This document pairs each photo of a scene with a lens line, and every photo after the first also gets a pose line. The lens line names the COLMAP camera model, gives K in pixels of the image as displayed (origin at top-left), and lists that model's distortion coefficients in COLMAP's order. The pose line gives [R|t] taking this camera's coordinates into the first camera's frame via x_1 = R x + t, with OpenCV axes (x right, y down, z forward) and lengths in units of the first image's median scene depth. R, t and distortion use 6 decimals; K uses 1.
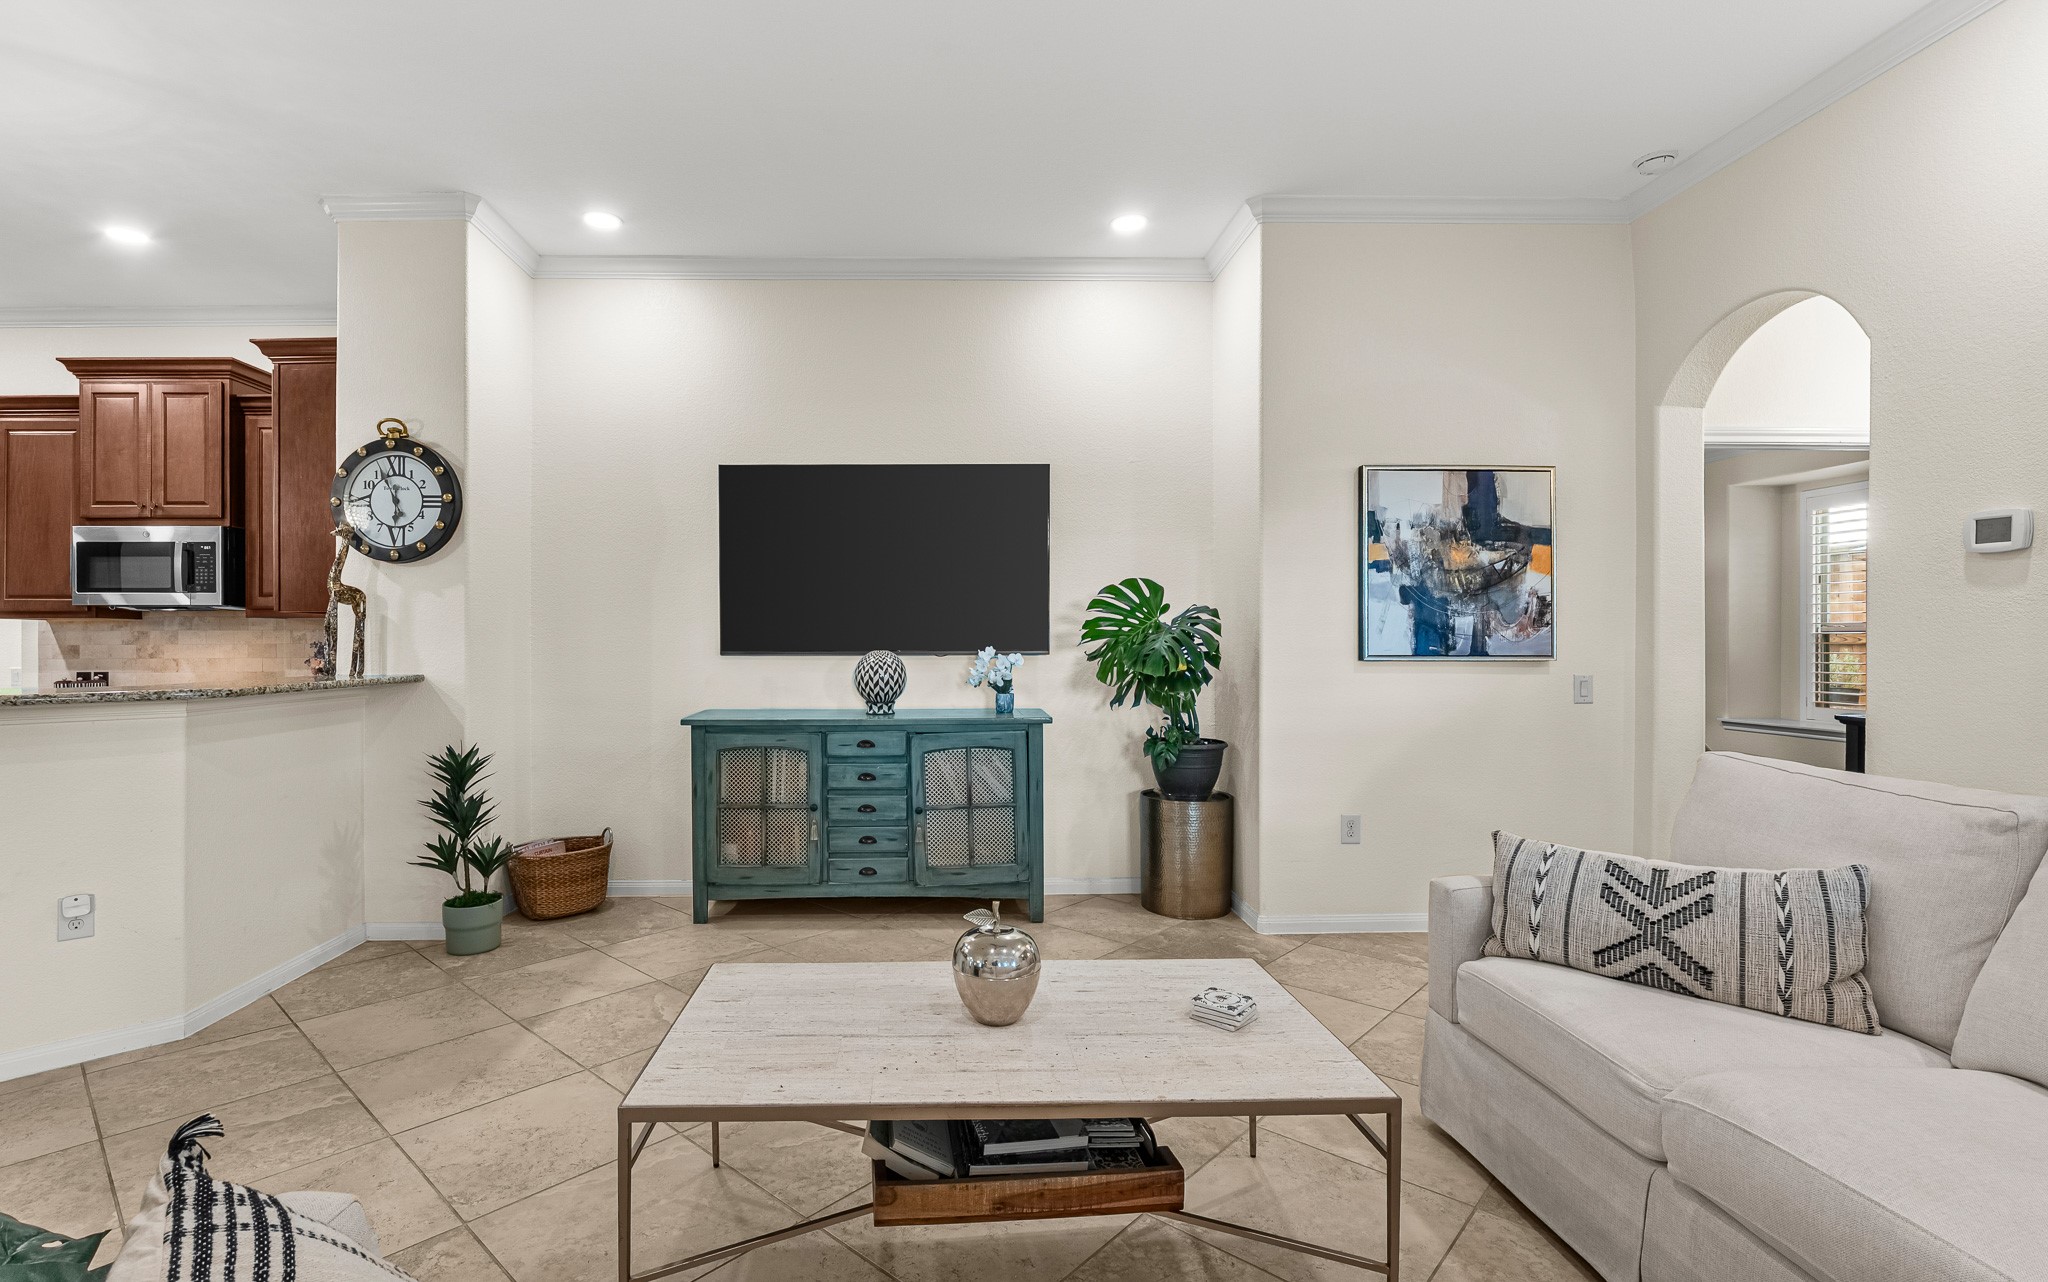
lens RADIAL K [[931.5, 0, 949.6], [0, 931.5, 644.3], [0, 0, 1]] dist [-0.012272, -0.000002]
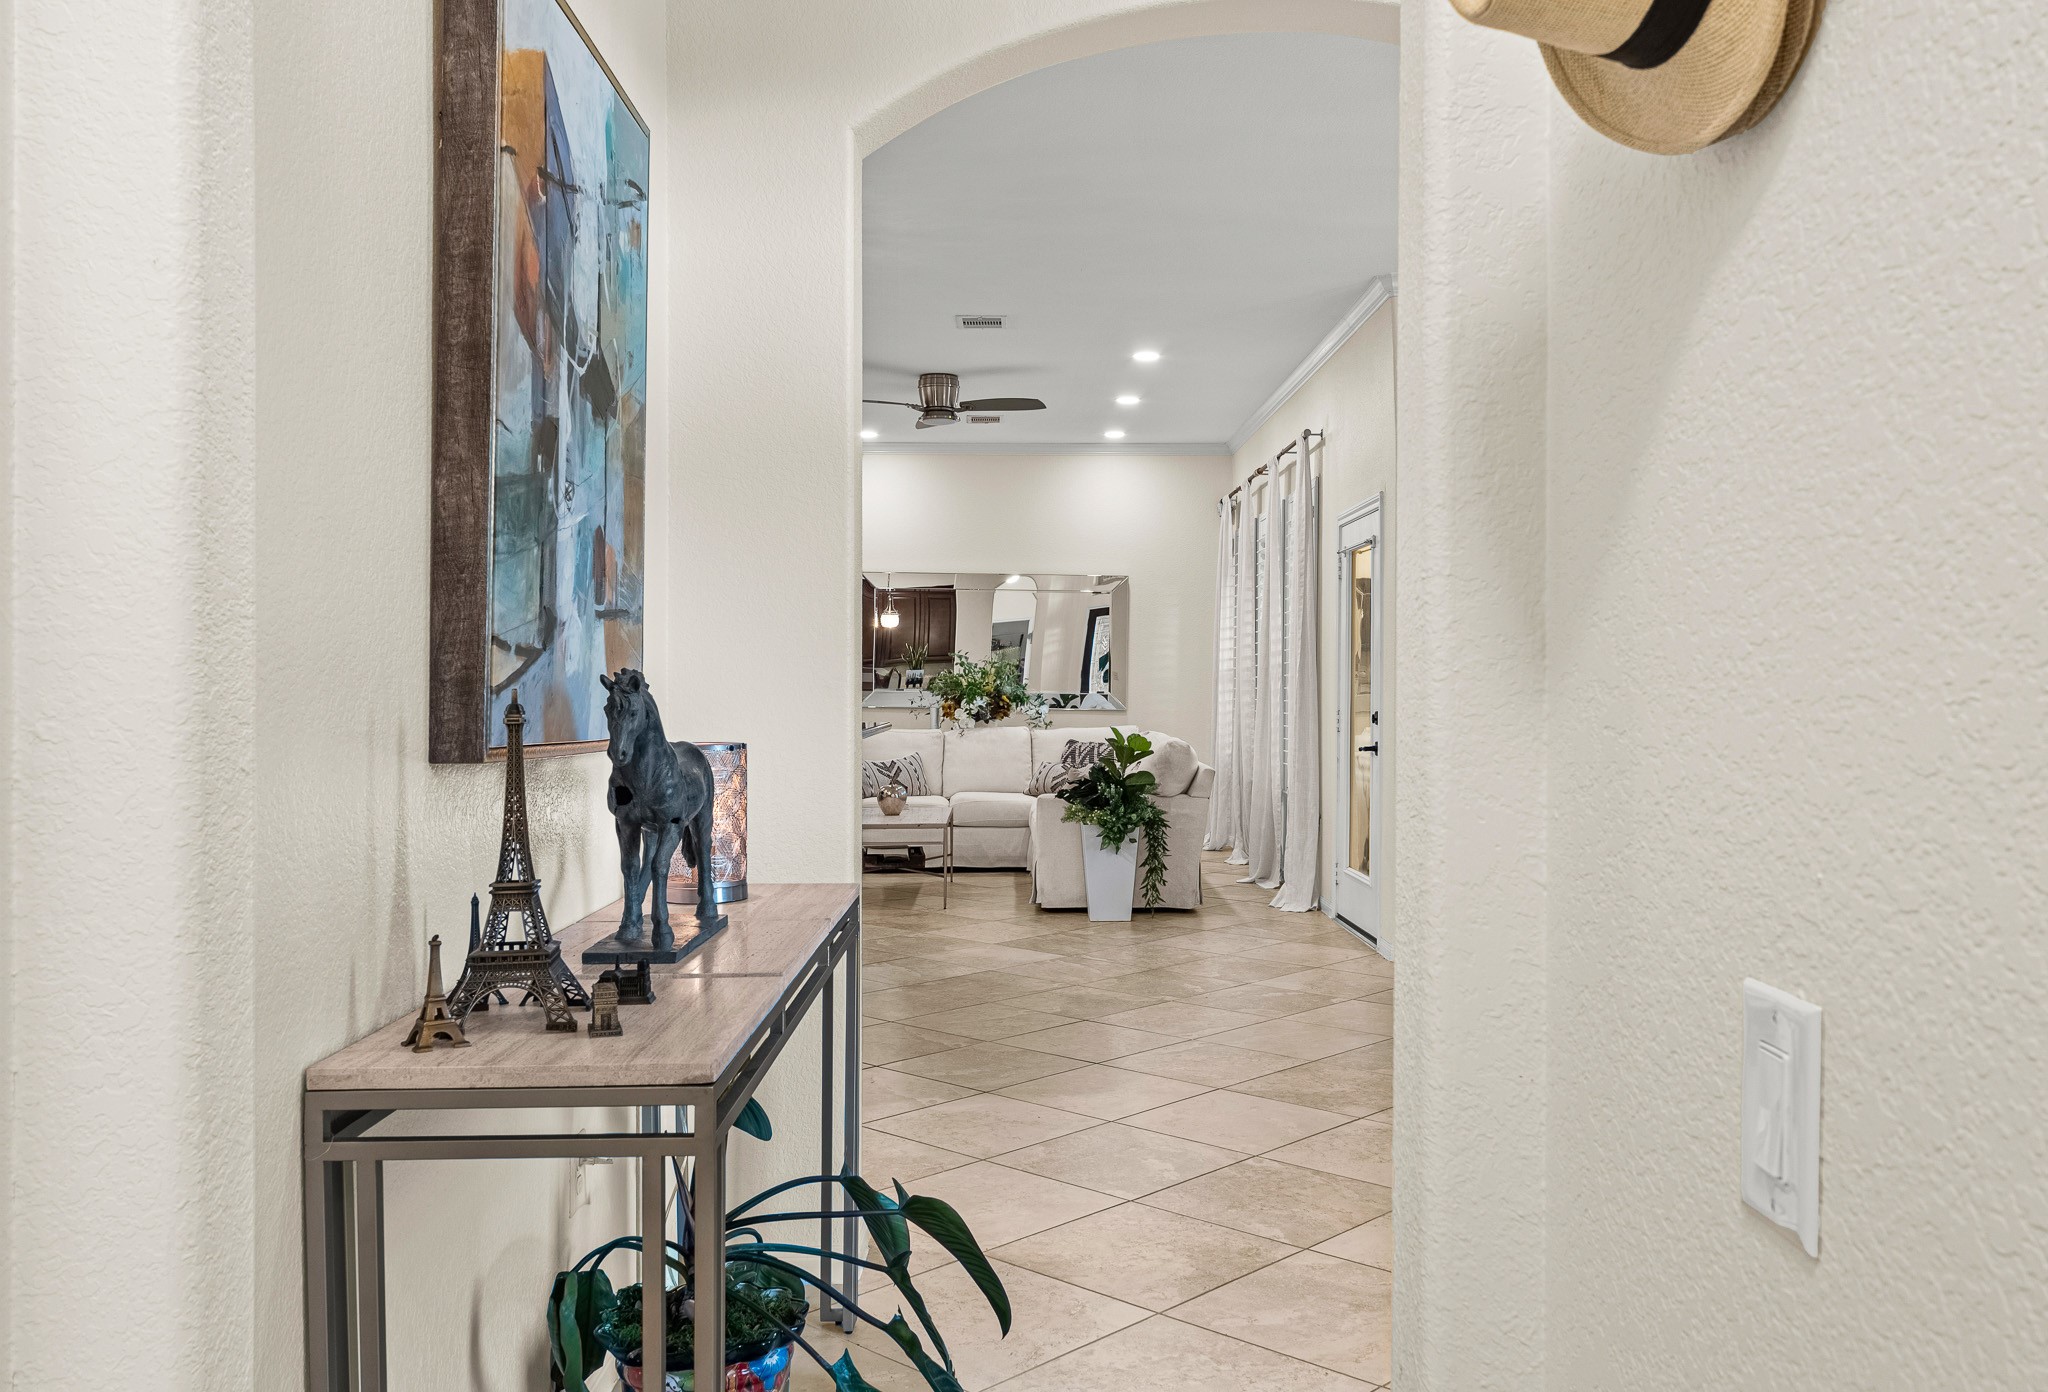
lens RADIAL K [[1618.0, 0, 1035.3], [0, 1618.0, 692.0], [0, 0, 1]] dist [-0.008309, -0.000433]
pose [[0.003907, 0.000785, 0.999992, -2.416850], [0.003515, 0.999994, -0.000799, 0.008439], [-0.999986, 0.003518, 0.003905, 0.248213]]
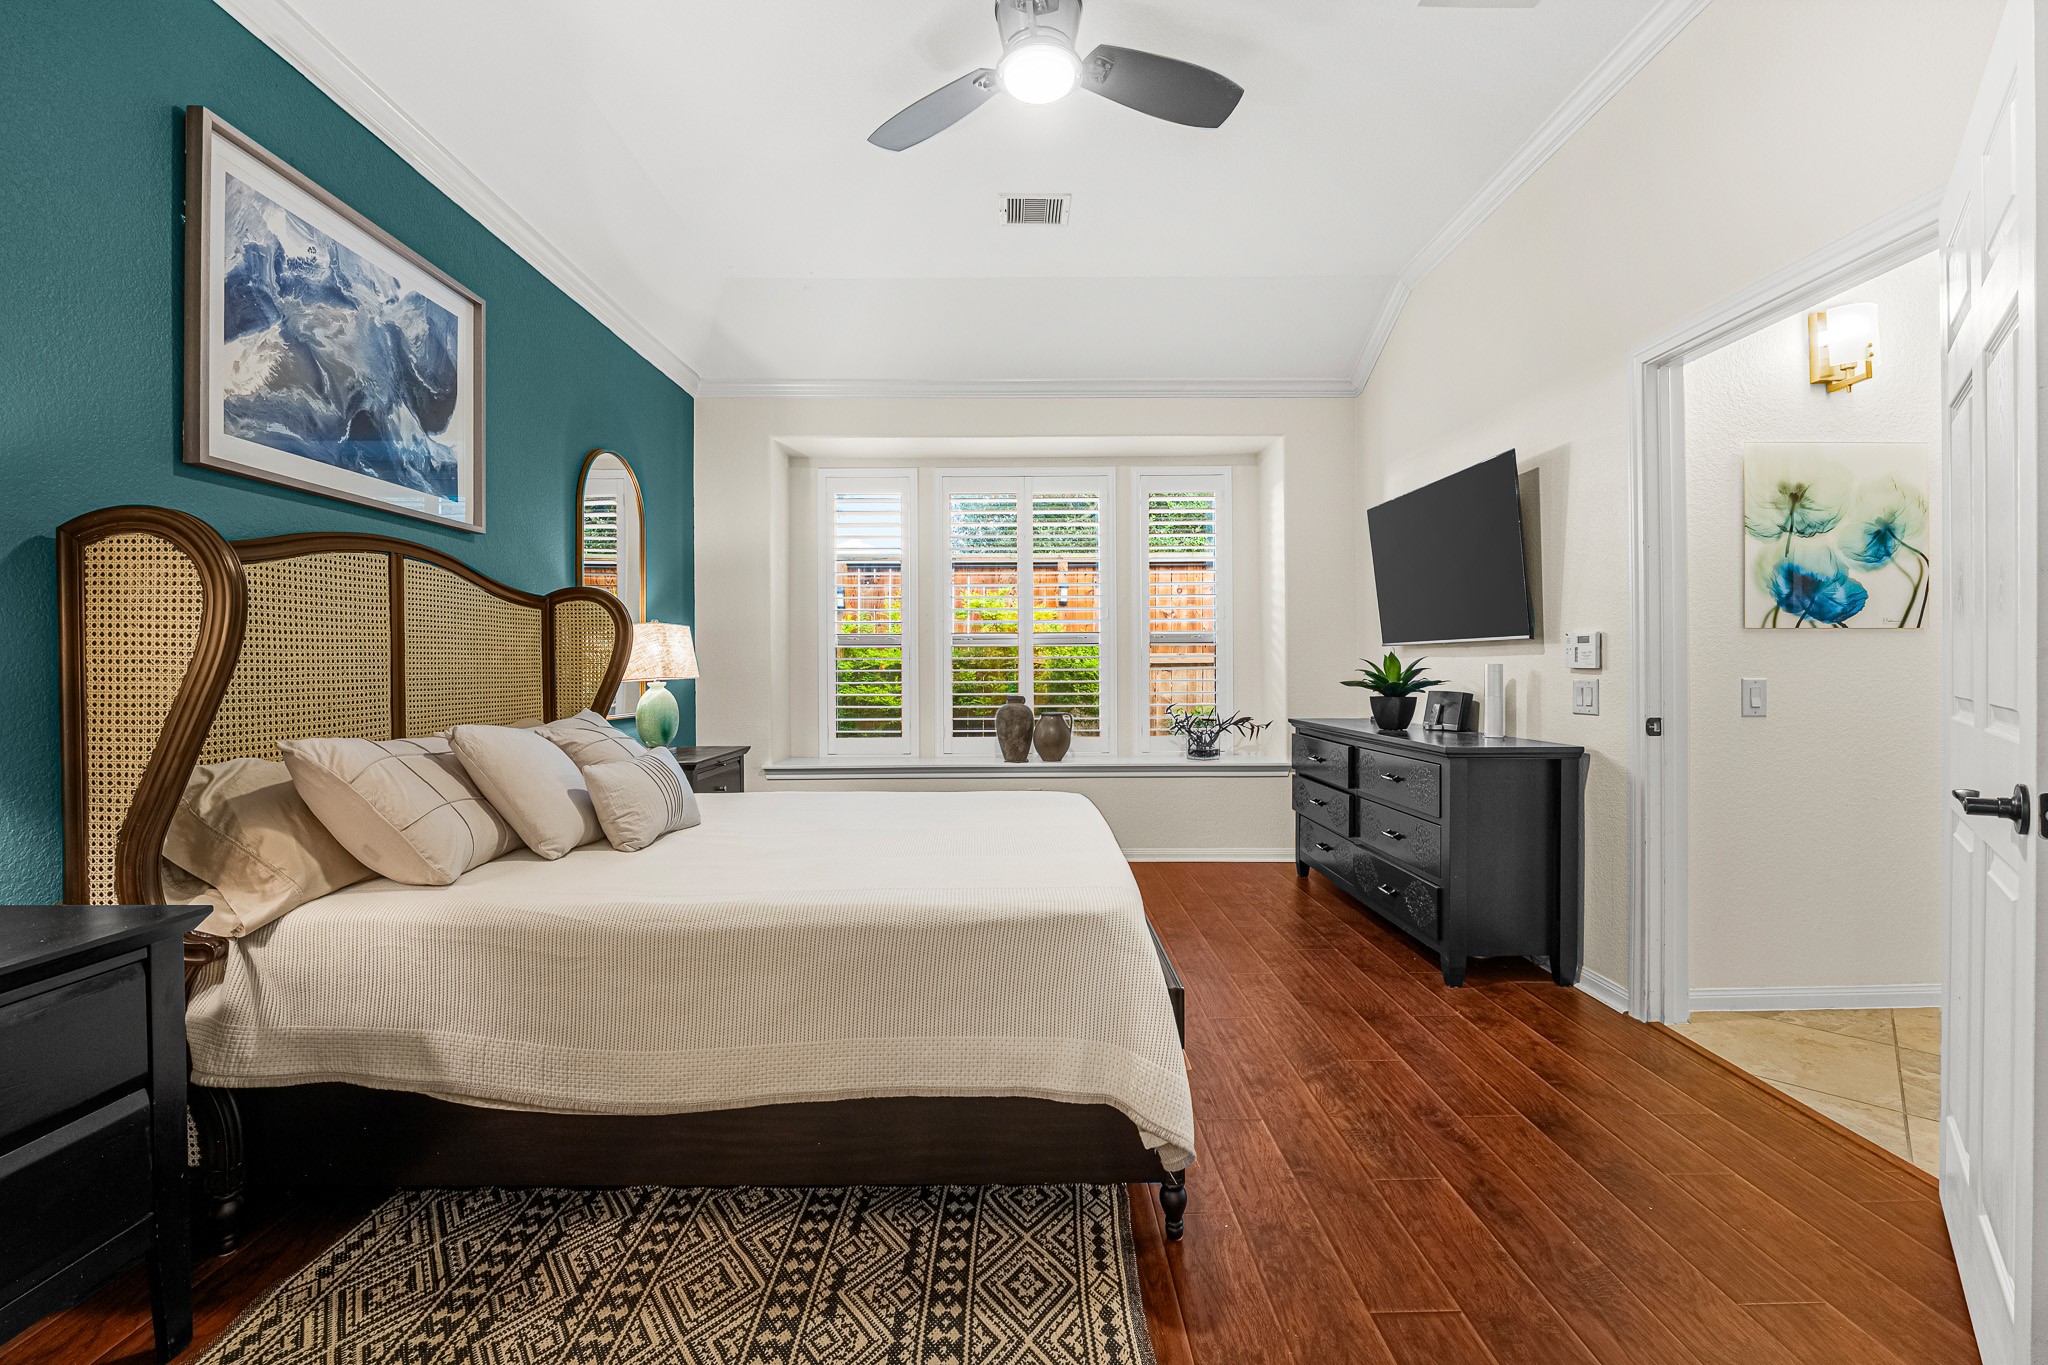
lens RADIAL K [[838.9, 0, 1022.8], [0, 838.9, 670.5], [0, 0, 1]] dist [-0.013634, 0.000280]
pose [[0.007001, -0.002333, 0.999973, 0.395853], [0.010272, 0.999945, 0.002261, 0.016735], [-0.999923, 0.010256, 0.007024, 1.557342]]
